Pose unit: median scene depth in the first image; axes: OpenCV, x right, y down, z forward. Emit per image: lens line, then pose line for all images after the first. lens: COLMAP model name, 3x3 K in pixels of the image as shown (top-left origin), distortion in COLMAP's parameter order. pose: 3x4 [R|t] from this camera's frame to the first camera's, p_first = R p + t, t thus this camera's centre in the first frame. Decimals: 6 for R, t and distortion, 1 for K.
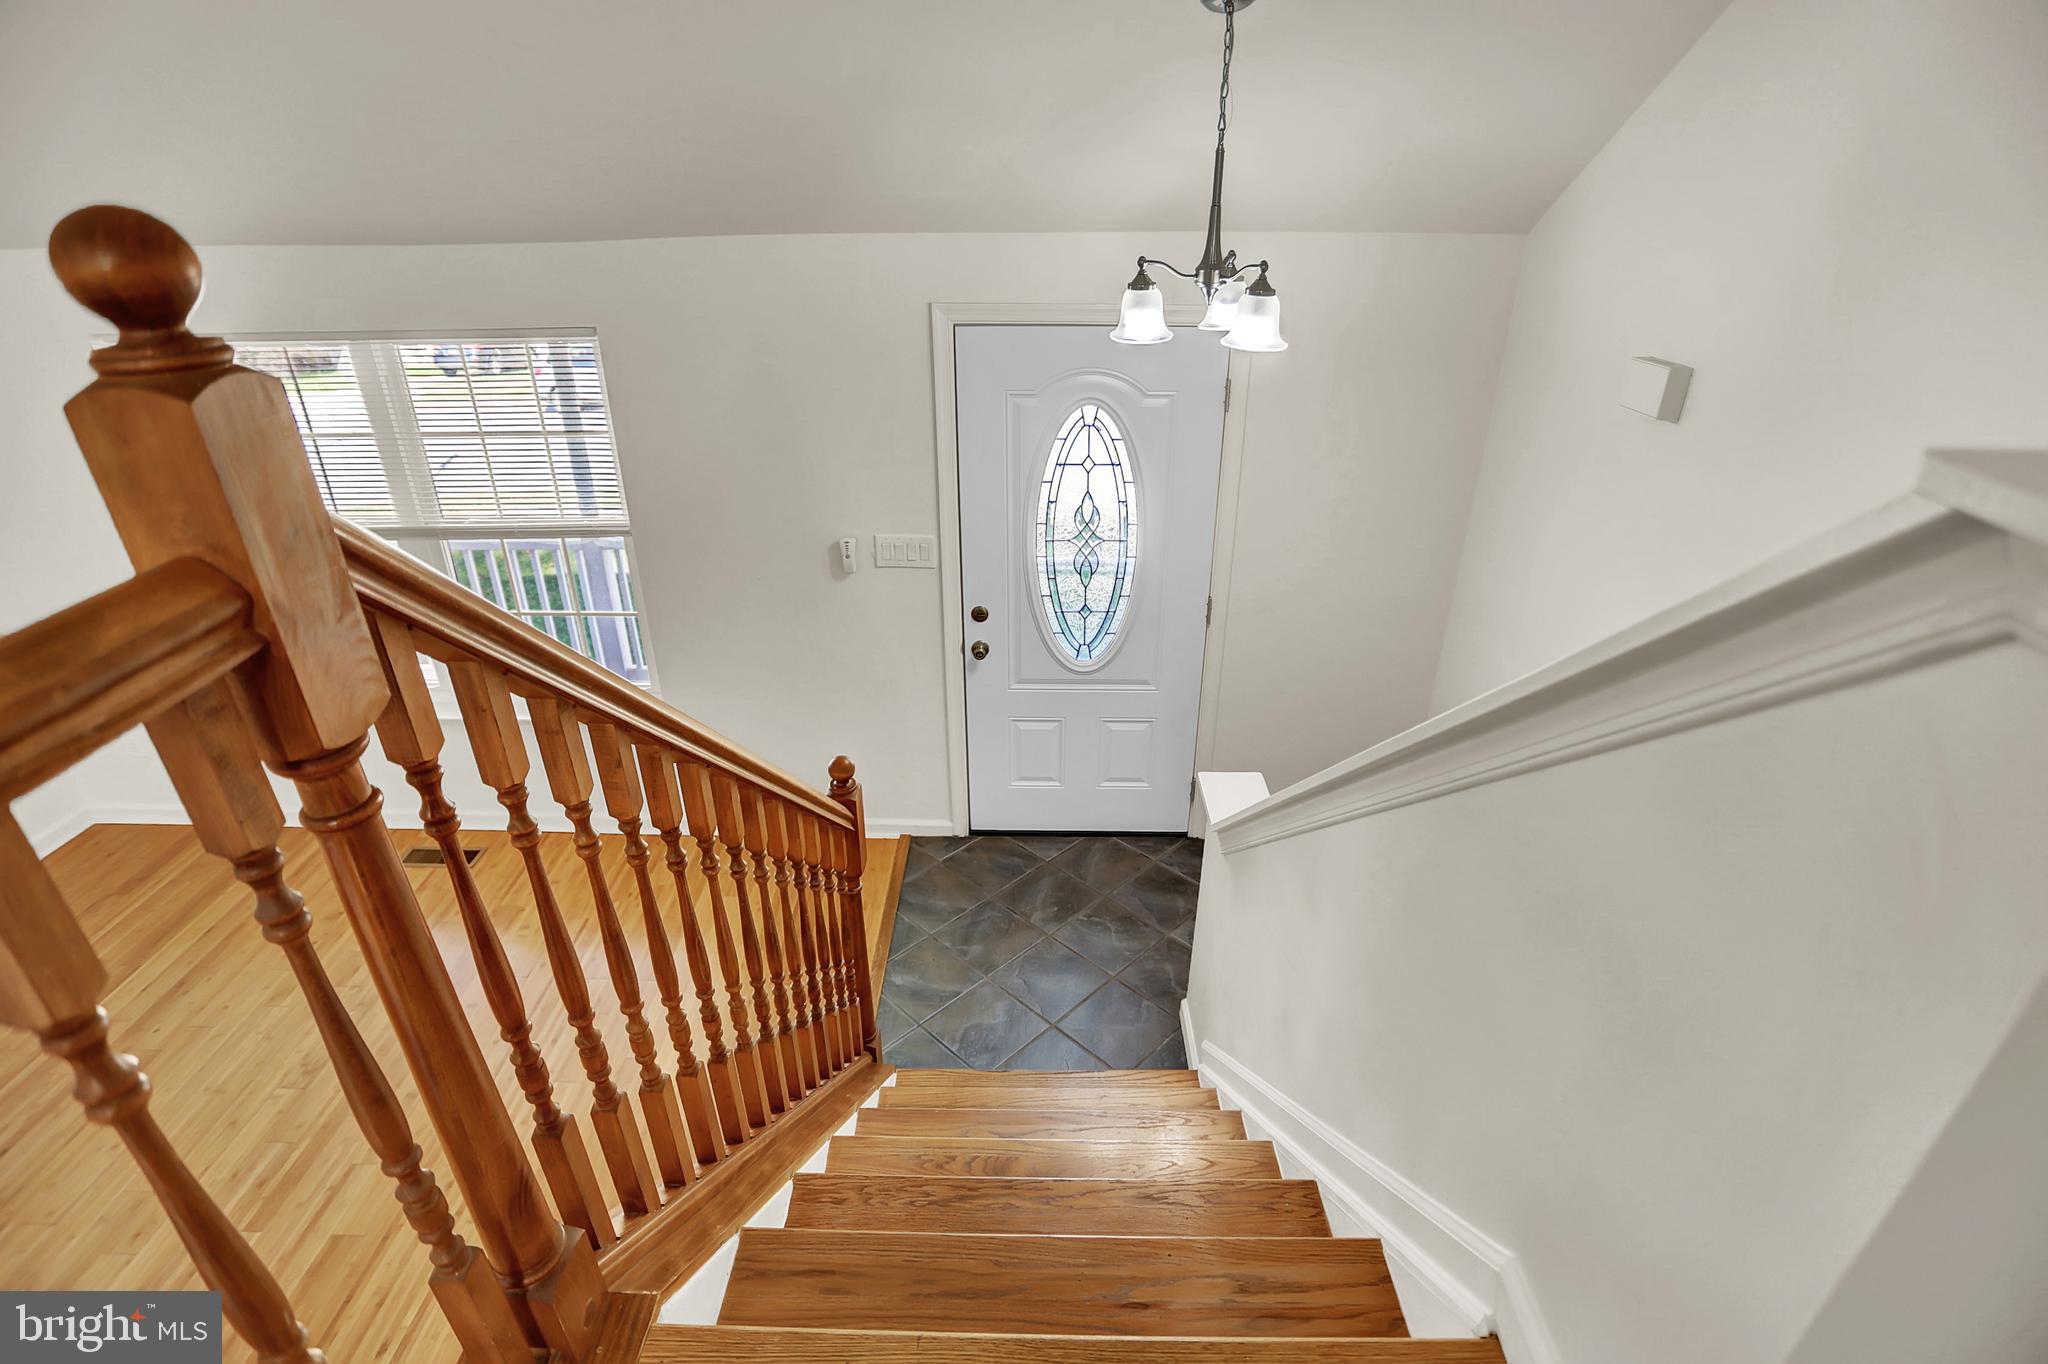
lens RADIAL K [[975.2, 0, 1009.6], [0, 975.2, 669.3], [0, 0, 1]] dist [-0.063679, 0.023886]
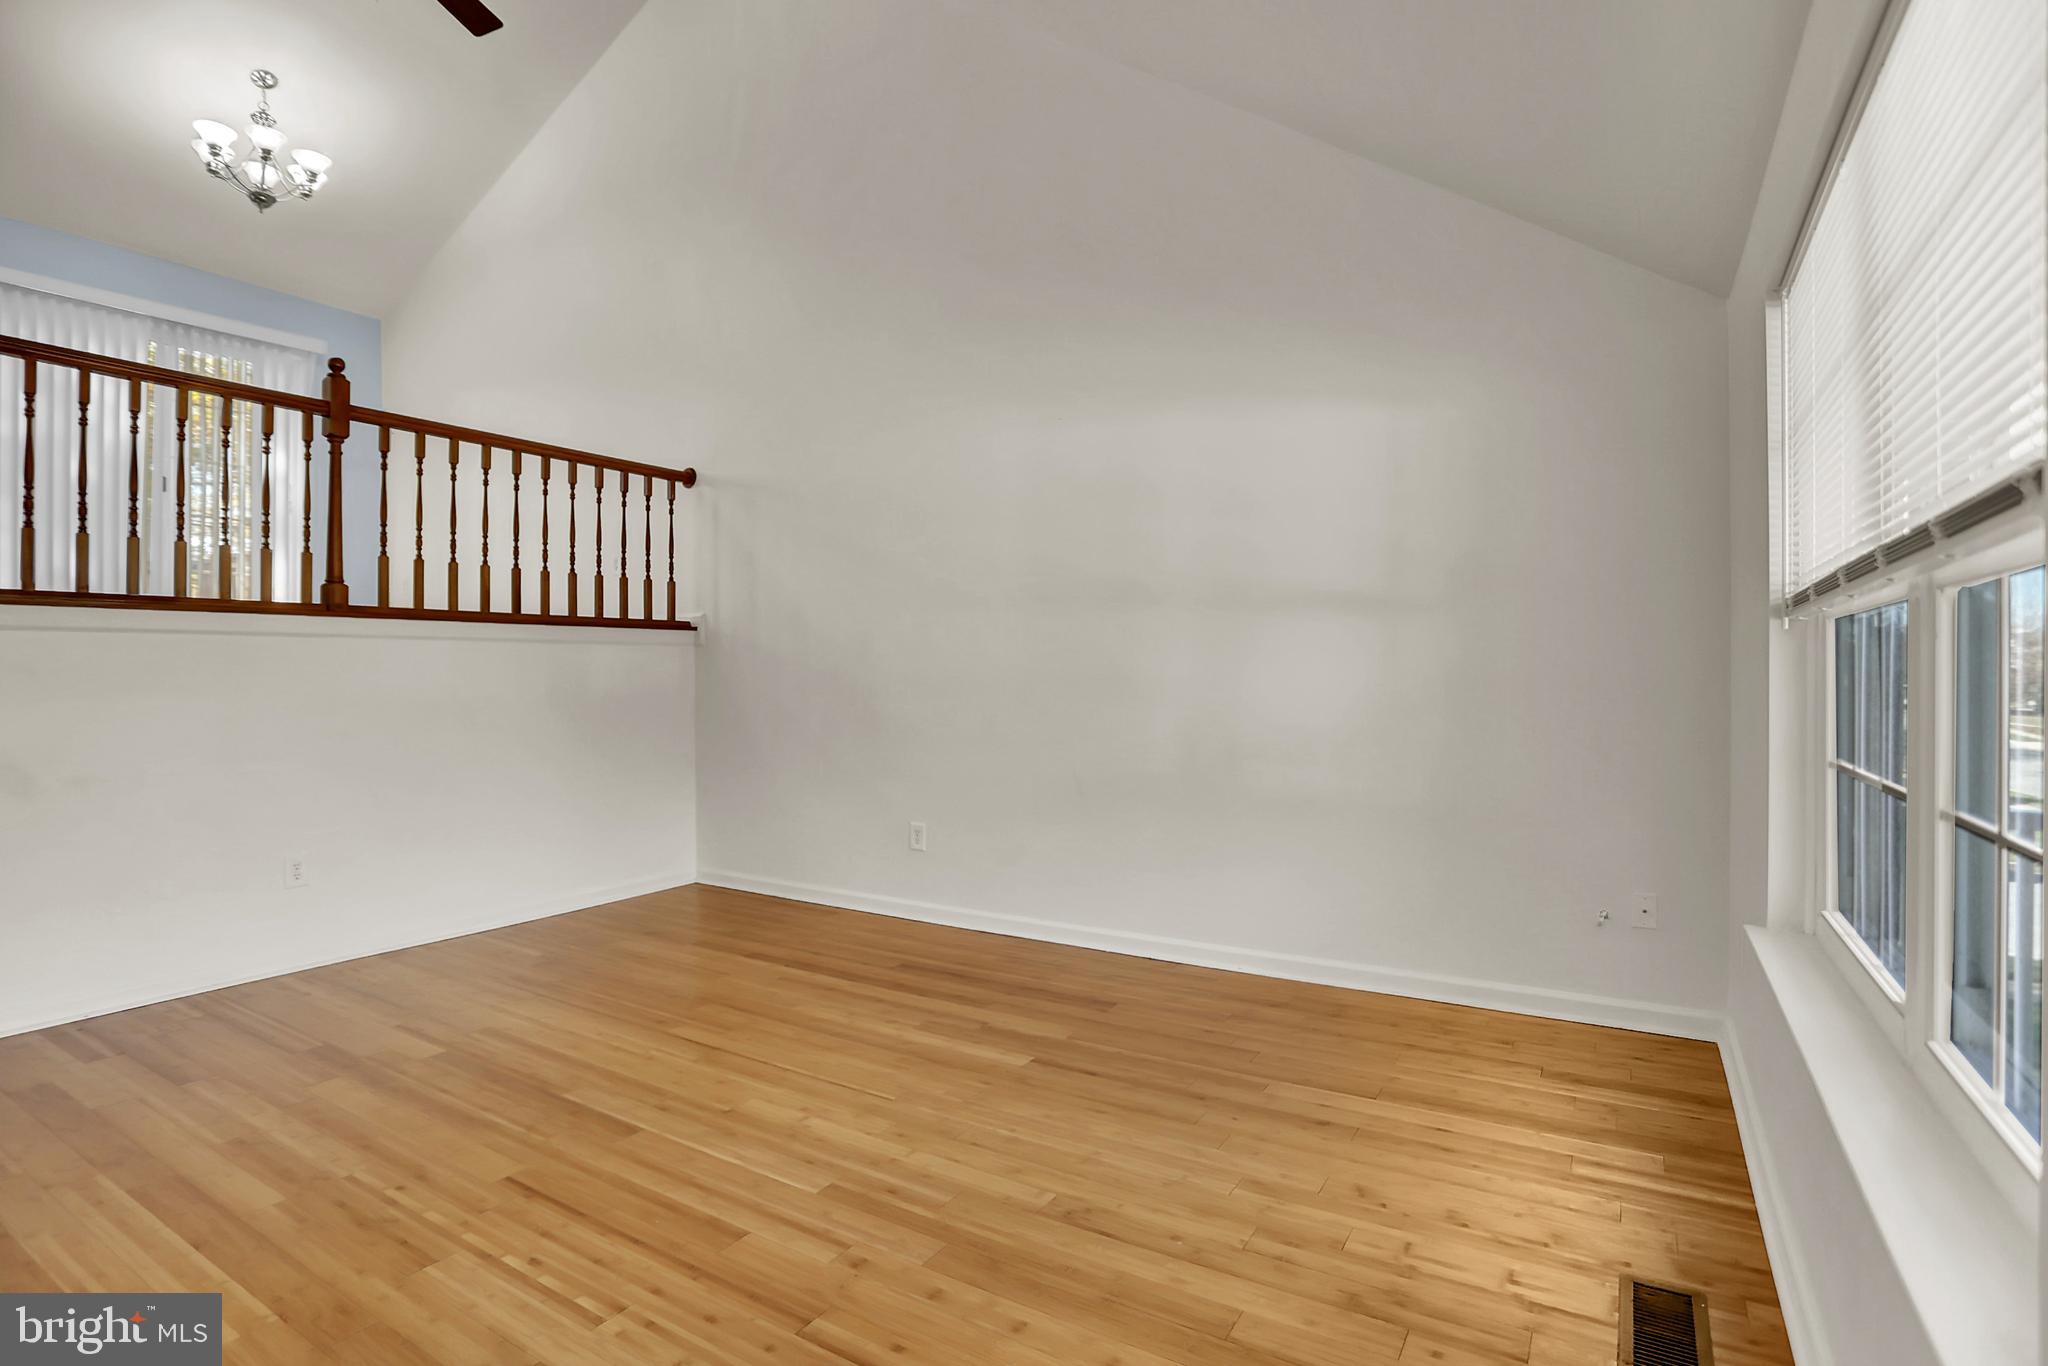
lens RADIAL K [[1020.4, 0, 1013.3], [0, 1020.4, 676.6], [0, 0, 1]] dist [-0.063181, 0.029771]
pose [[-0.512520, 0.010792, -0.858608, -0.093005], [-0.380281, 0.893663, 0.238229, -0.066159], [0.769877, 0.448609, -0.453916, 0.978347]]
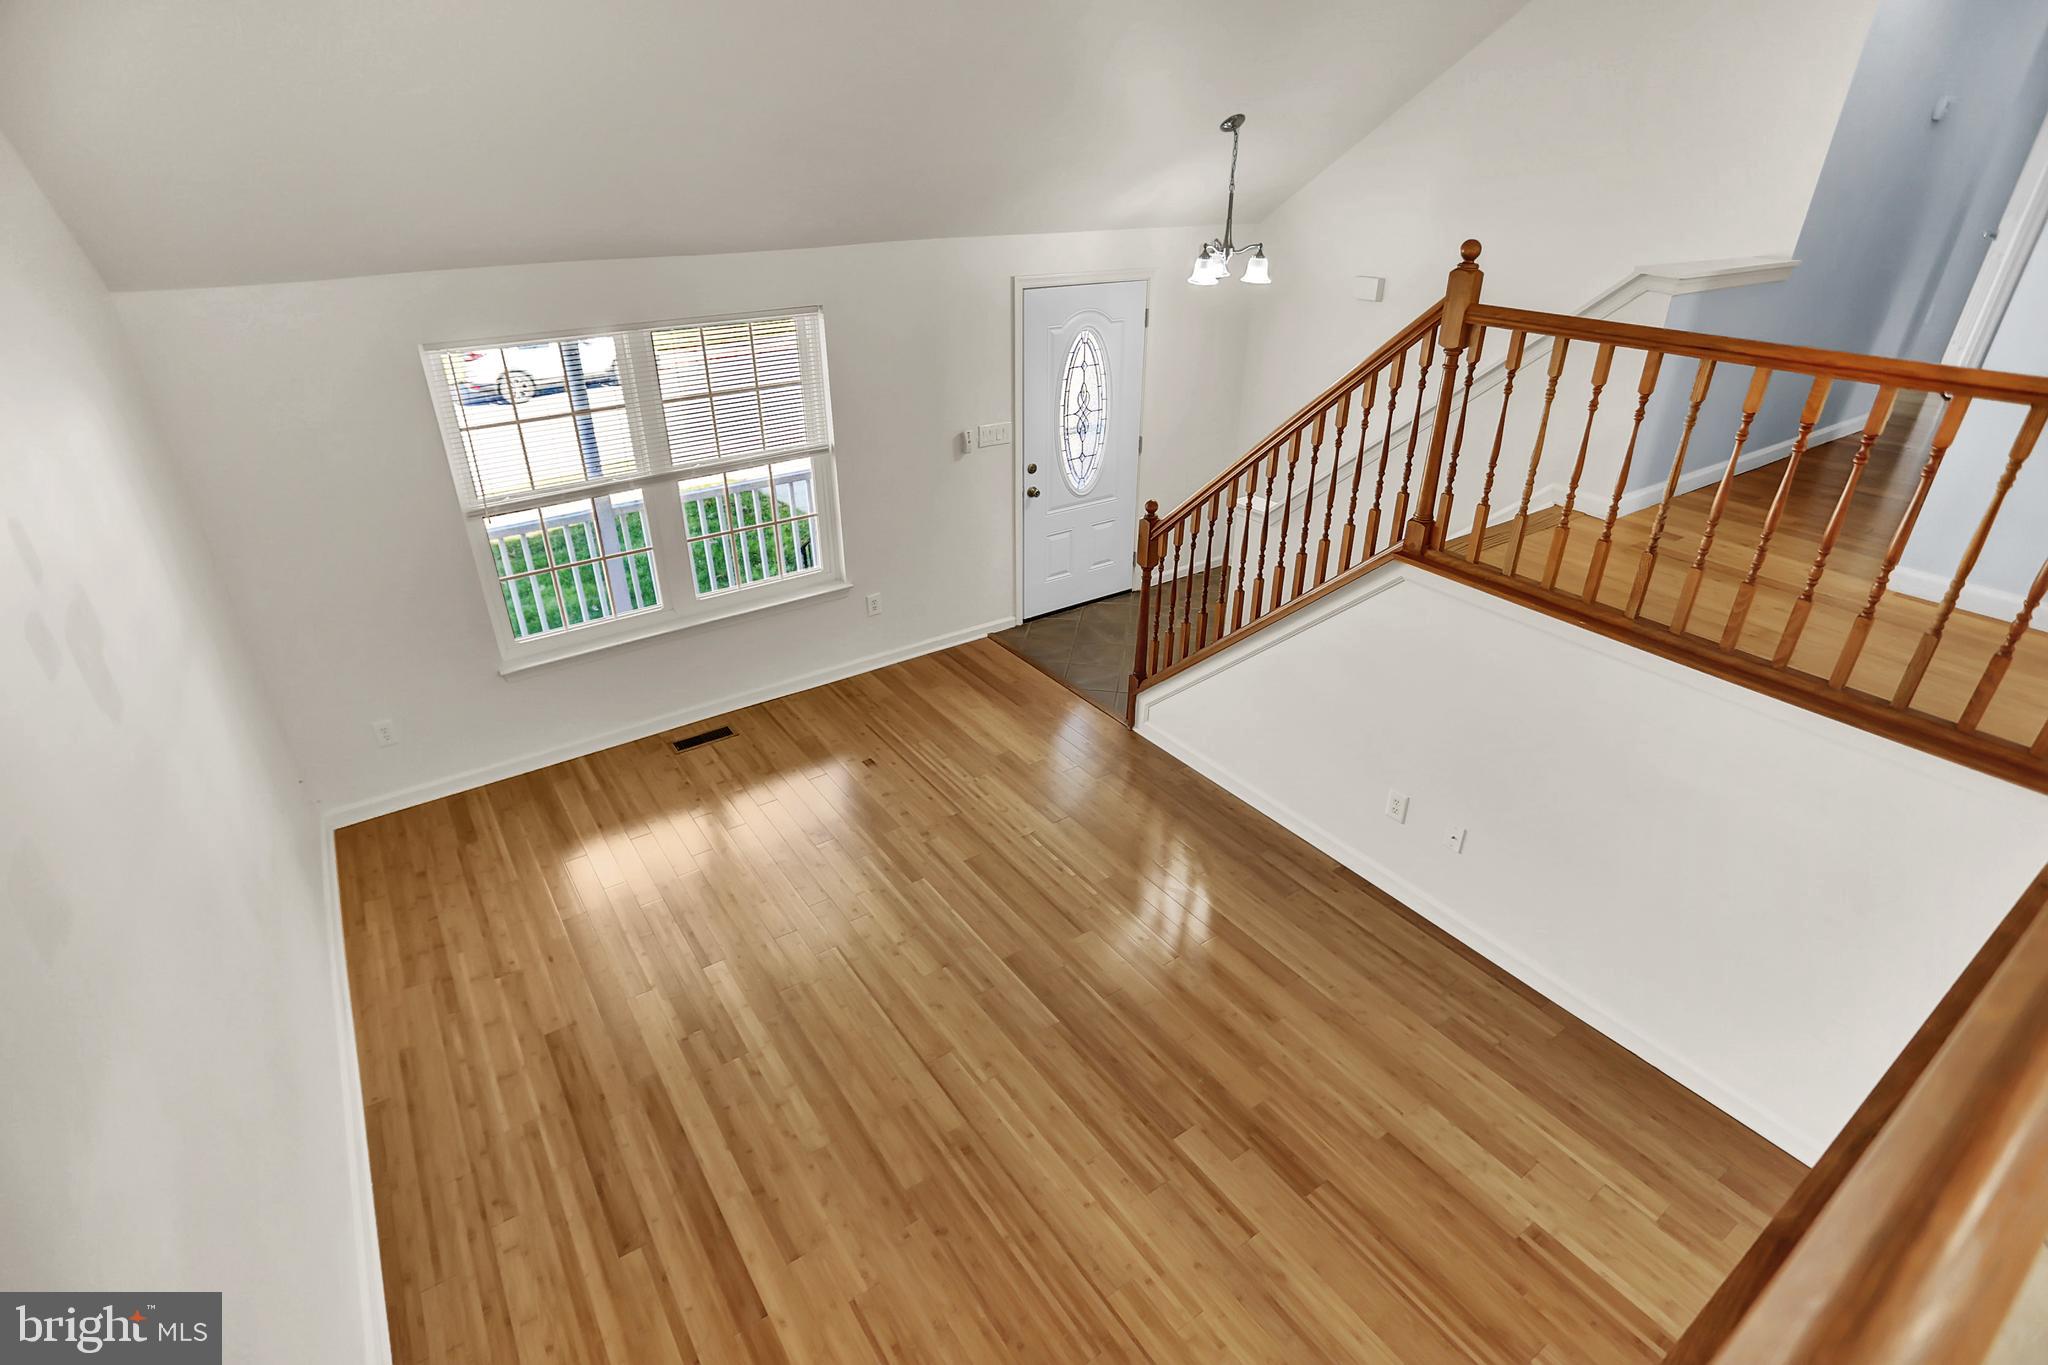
lens RADIAL K [[975.2, 0, 1009.6], [0, 975.2, 669.8], [0, 0, 1]] dist [-0.063679, 0.023886]
pose [[0.812582, -0.269684, 0.516702, -1.046635], [0.262783, 0.960813, 0.088220, 0.118411], [-0.520246, 0.064095, 0.851608, -0.351478]]
